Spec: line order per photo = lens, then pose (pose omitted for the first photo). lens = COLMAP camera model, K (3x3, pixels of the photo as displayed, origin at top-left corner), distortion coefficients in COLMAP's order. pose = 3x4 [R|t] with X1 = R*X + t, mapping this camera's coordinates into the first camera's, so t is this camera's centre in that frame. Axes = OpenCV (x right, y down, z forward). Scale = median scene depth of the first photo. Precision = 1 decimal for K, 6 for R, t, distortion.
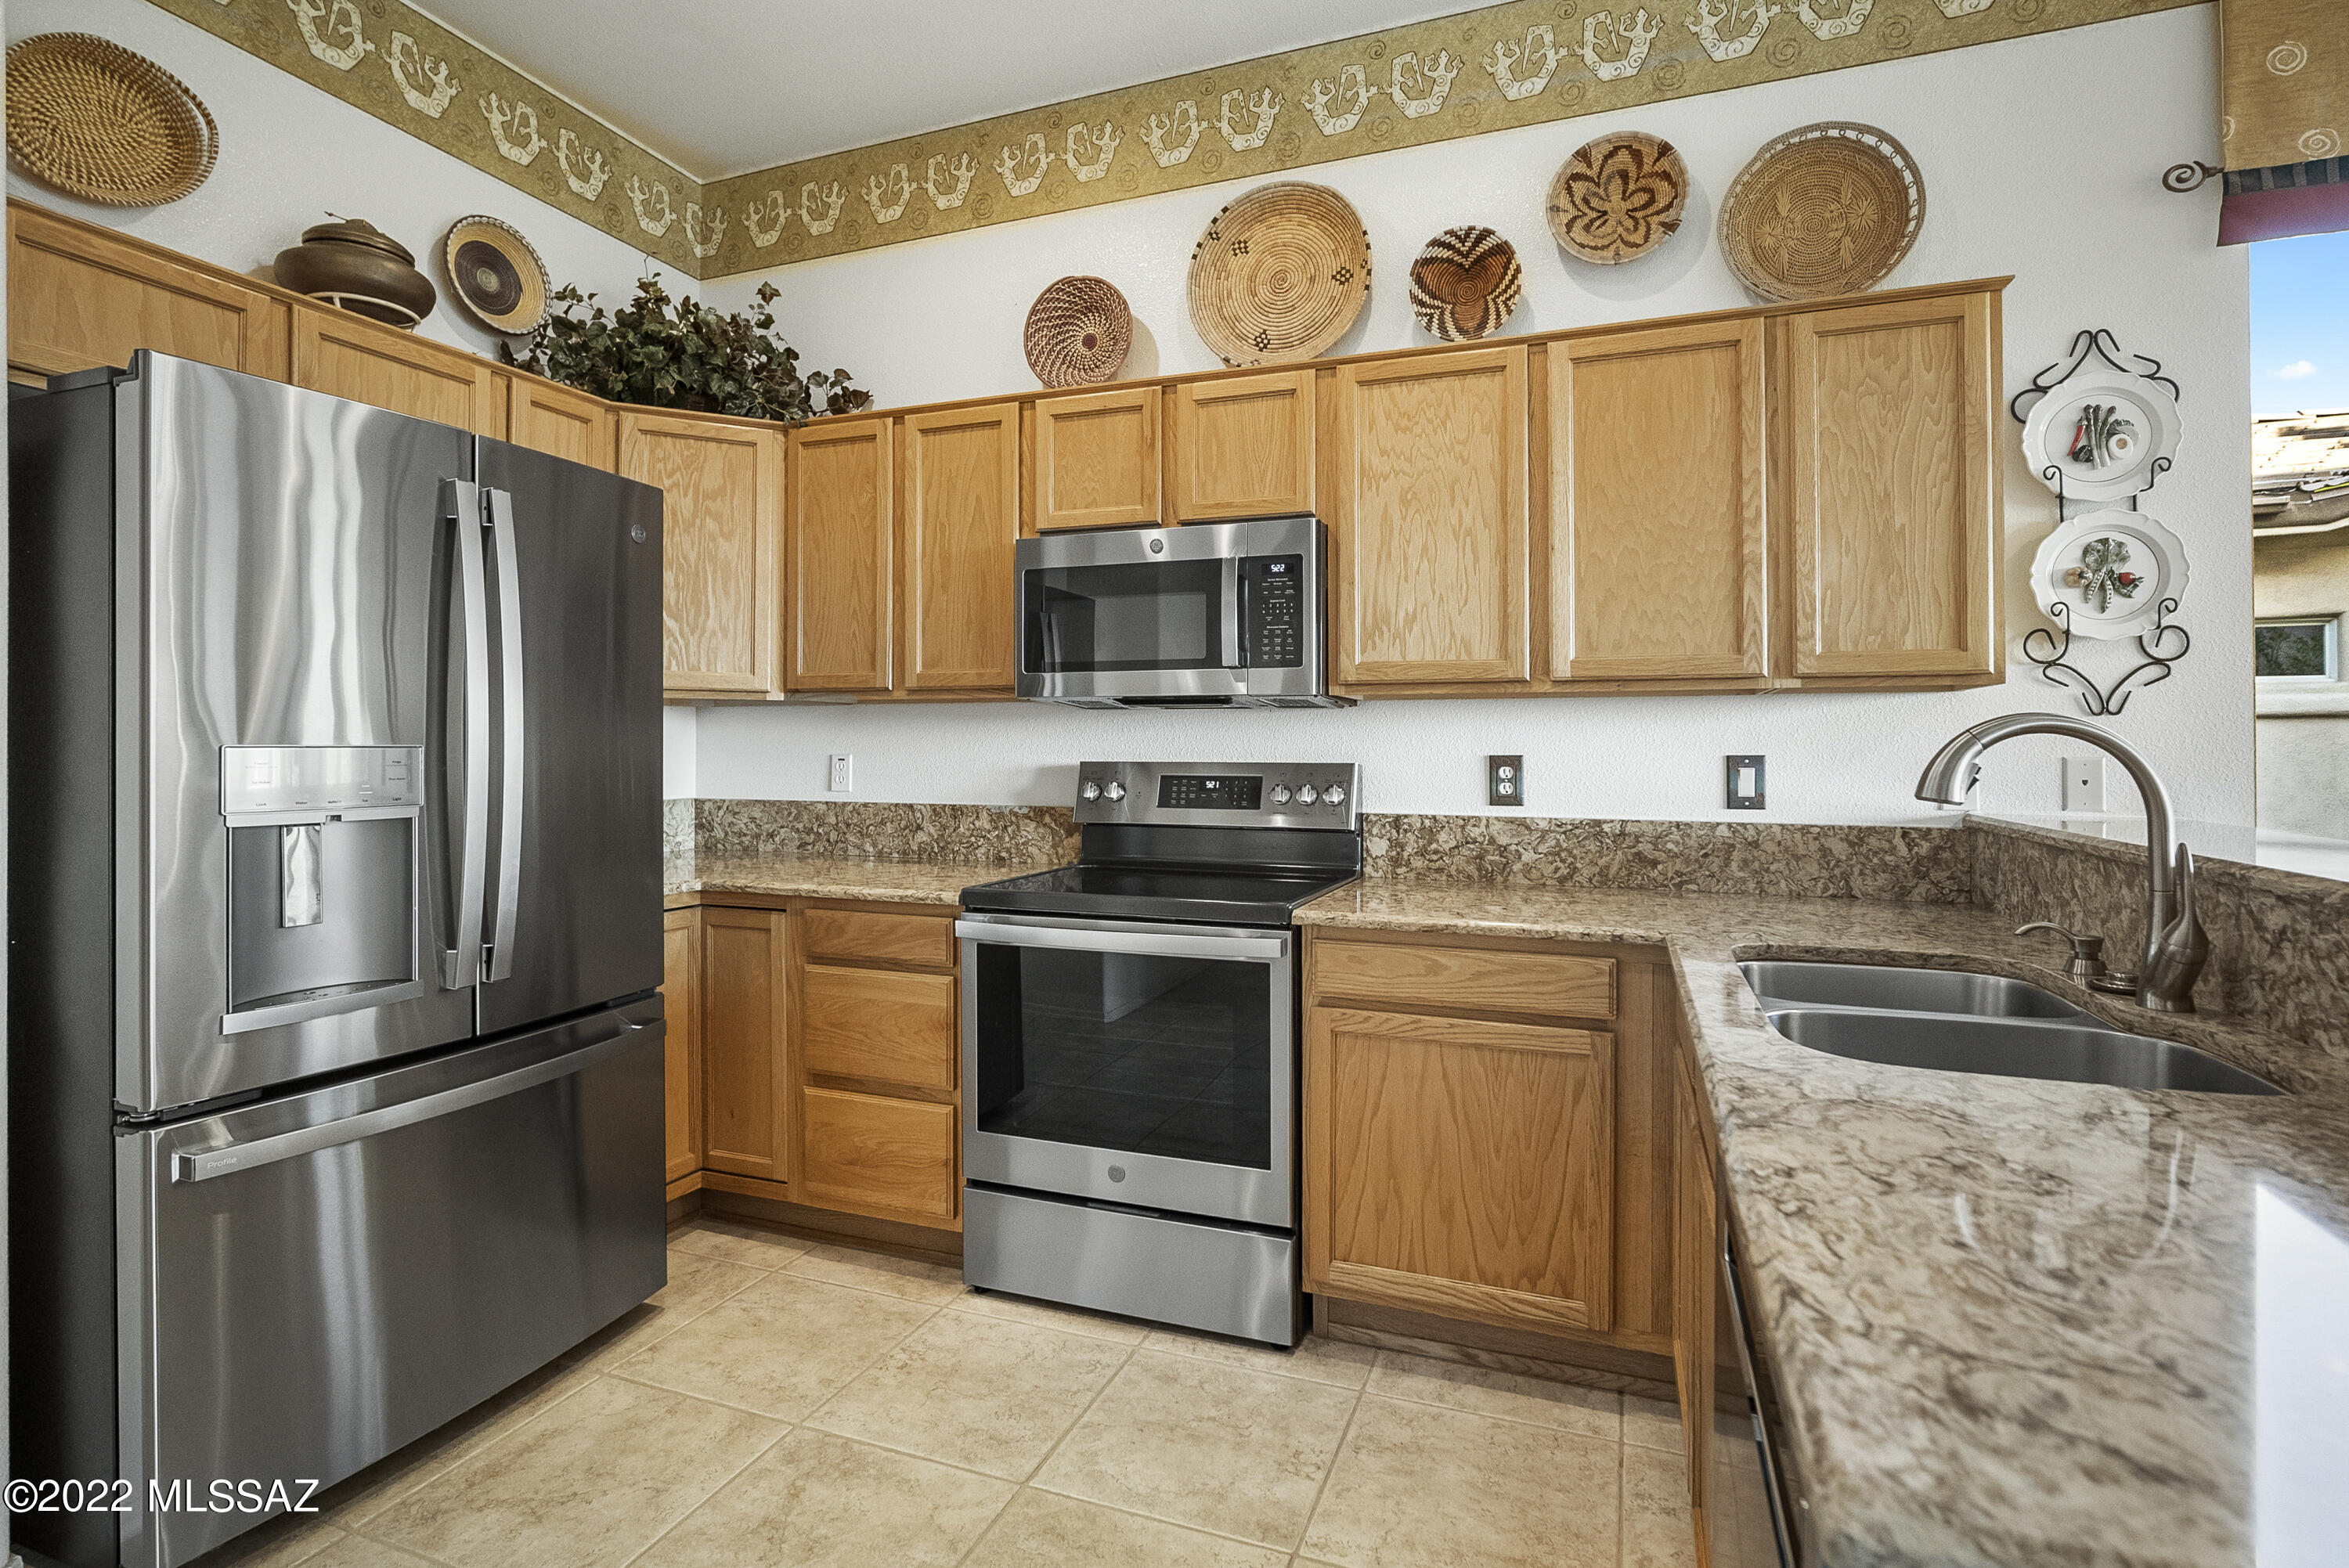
lens RADIAL K [[1103.5, 0, 1178.3], [0, 1103.5, 737.1], [0, 0, 1]] dist [-0.021294, 0.014060]
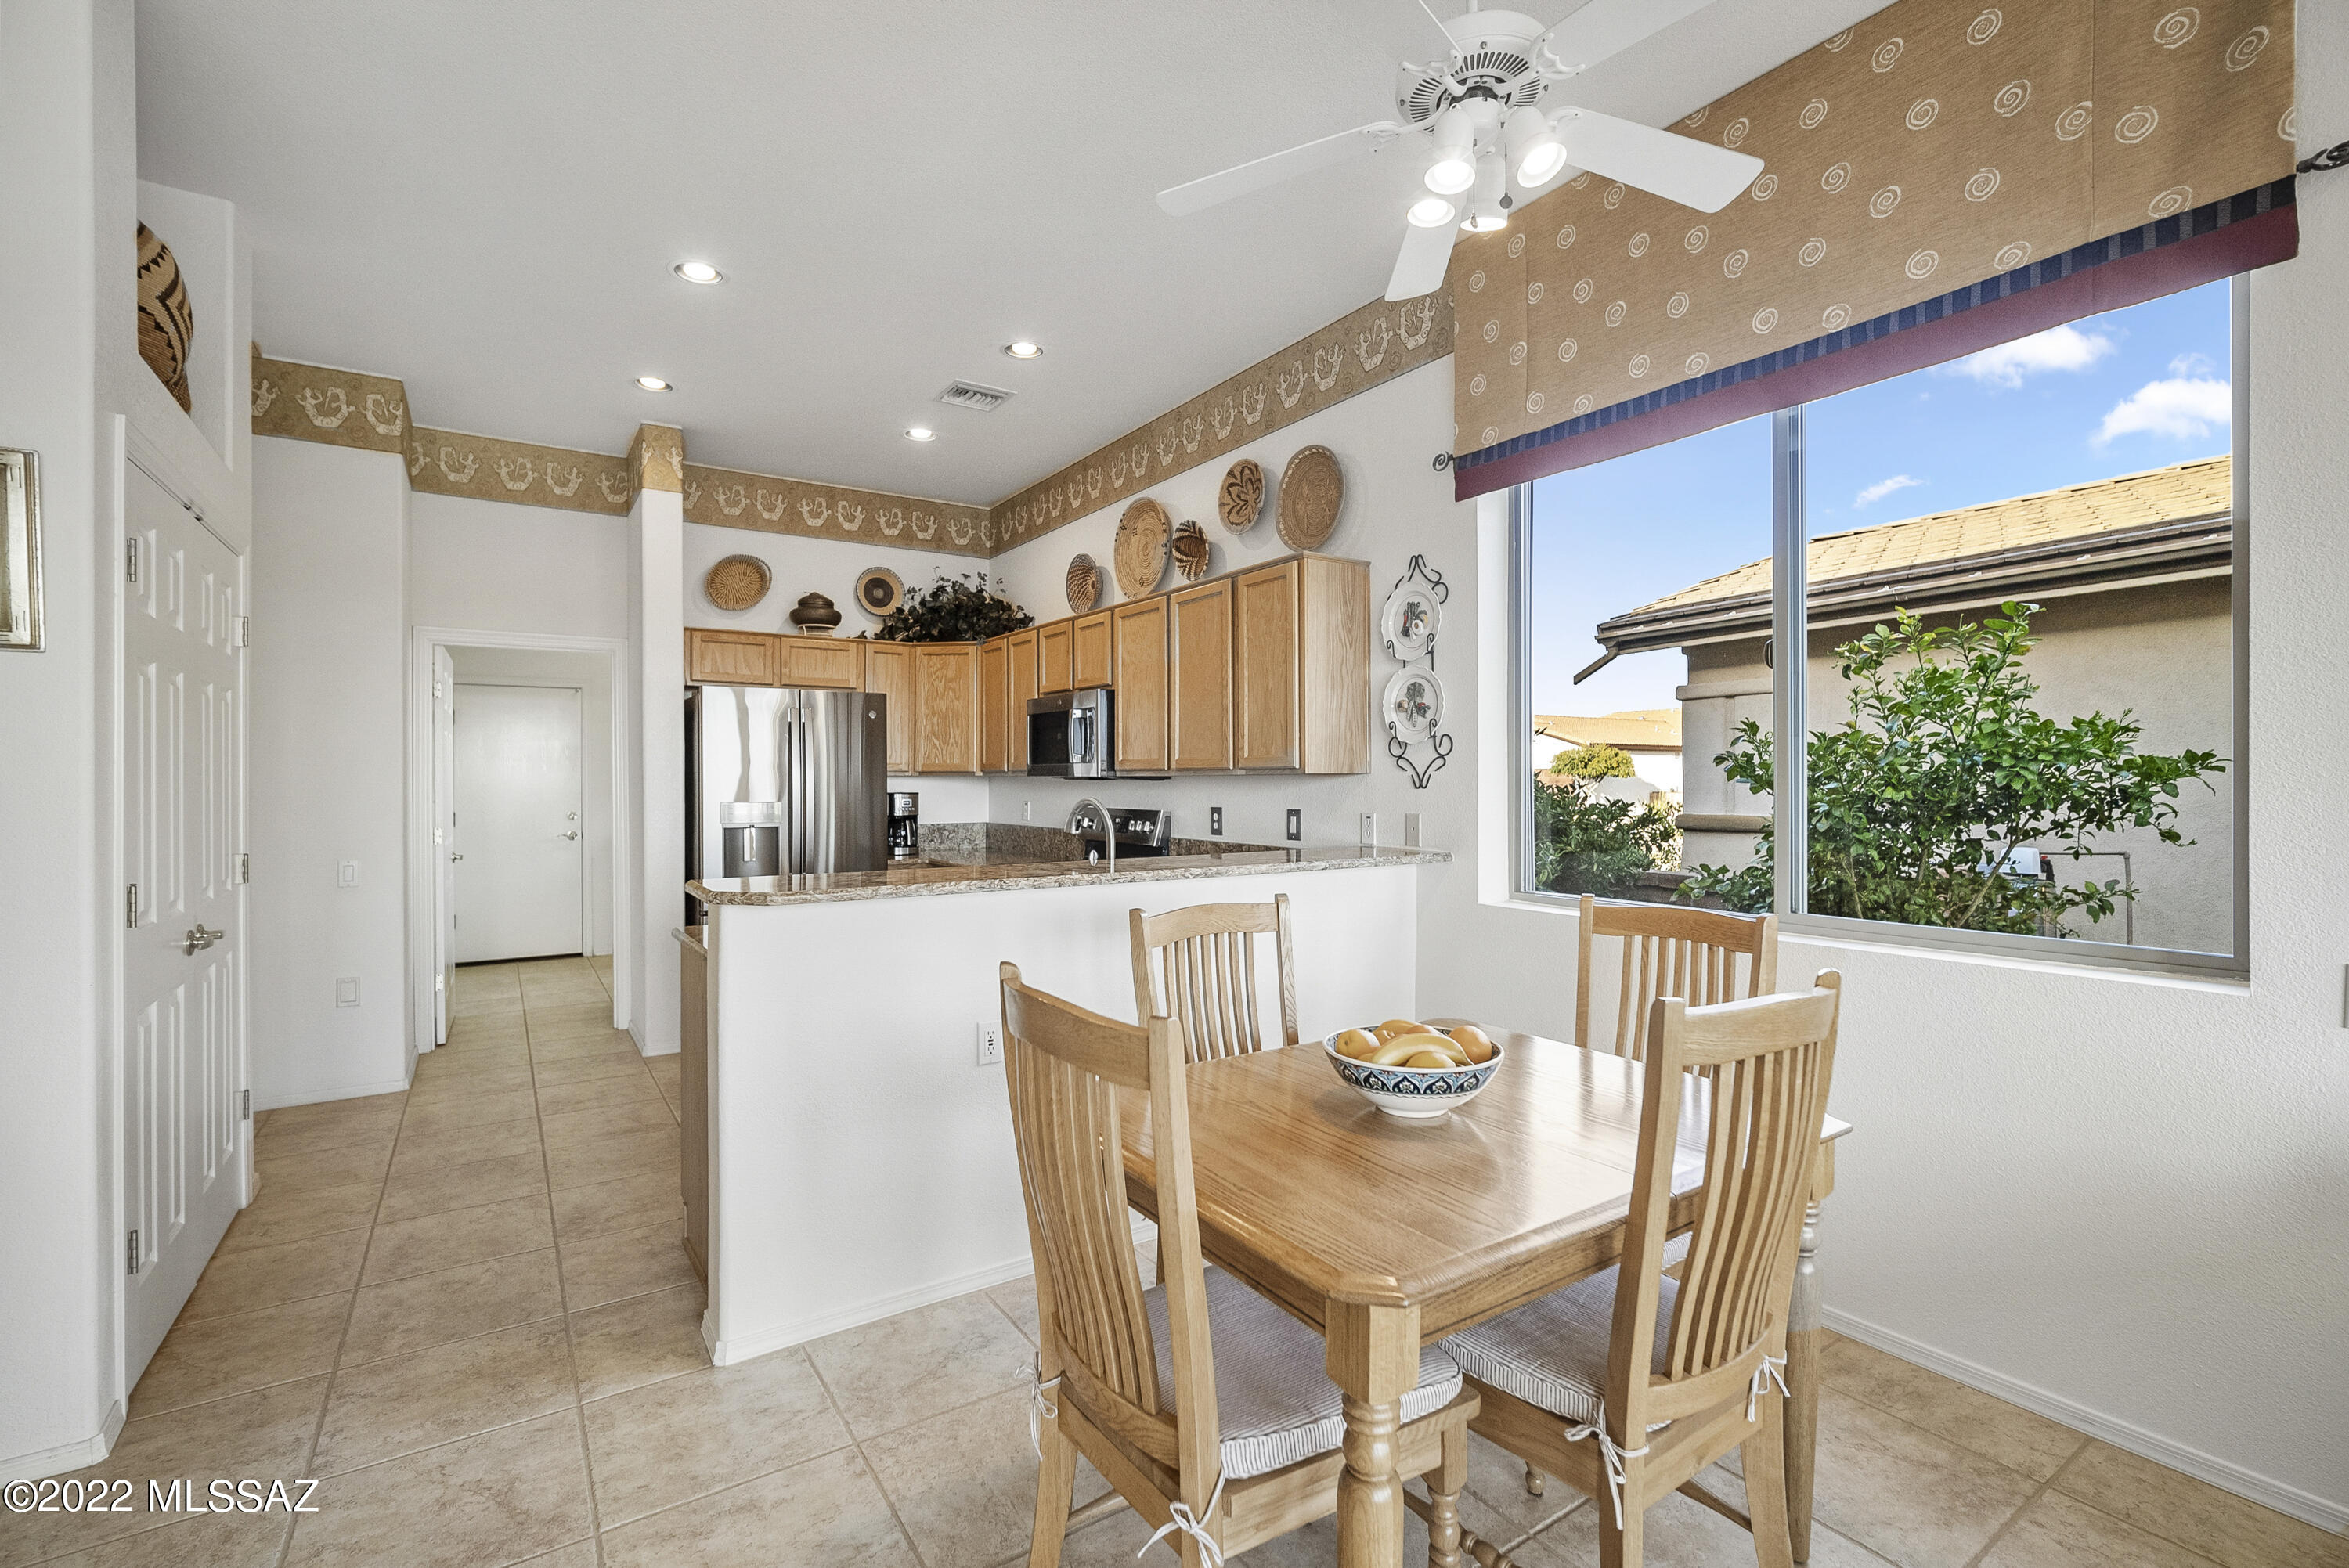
lens RADIAL K [[1038.6, 0, 1182.5], [0, 1038.6, 759.7], [0, 0, 1]] dist [-0.016326, 0.000653]
pose [[0.808283, -0.015165, -0.588598, 1.297715], [0.008908, 0.999869, -0.013528, -0.039833], [0.588726, 0.005691, 0.808312, -0.417483]]
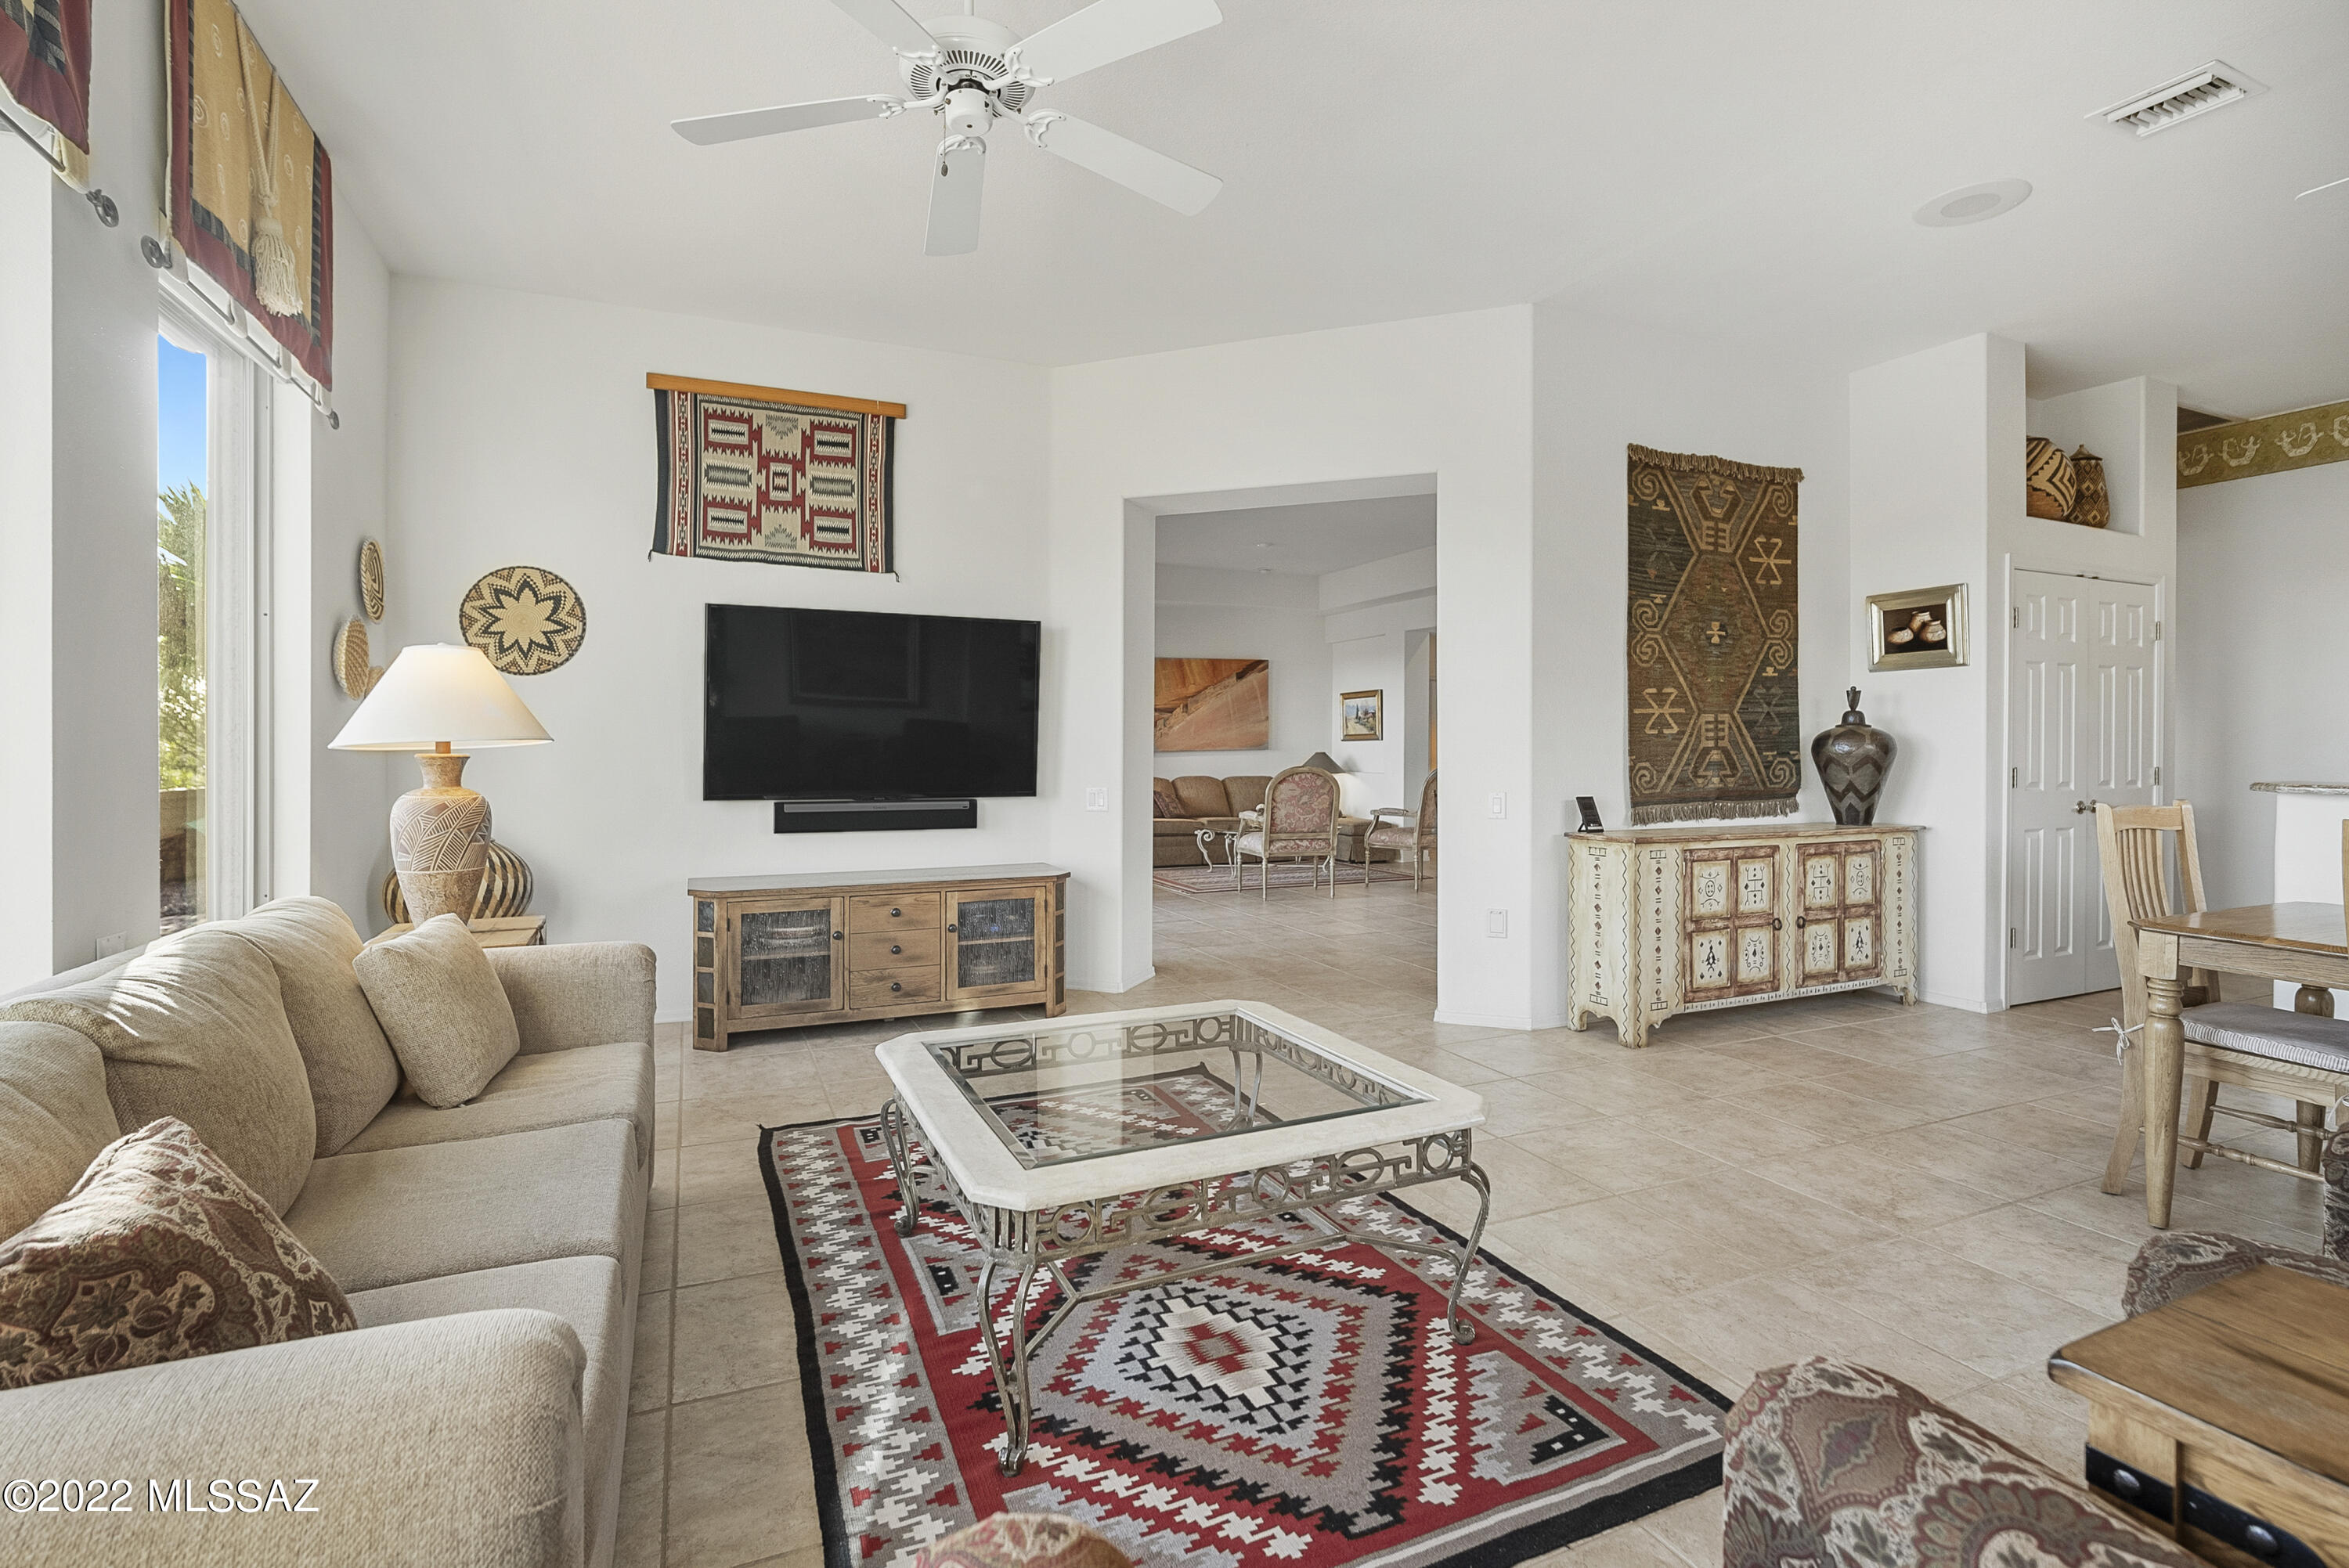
lens RADIAL K [[1038.6, 0, 1182.5], [0, 1038.6, 759.7], [0, 0, 1]] dist [-0.016326, 0.000653]
pose [[-0.724196, 0.005820, -0.689570, 2.449077], [0.003634, 0.999983, 0.004623, 0.017405], [0.689585, 0.000842, -0.724204, 0.050176]]
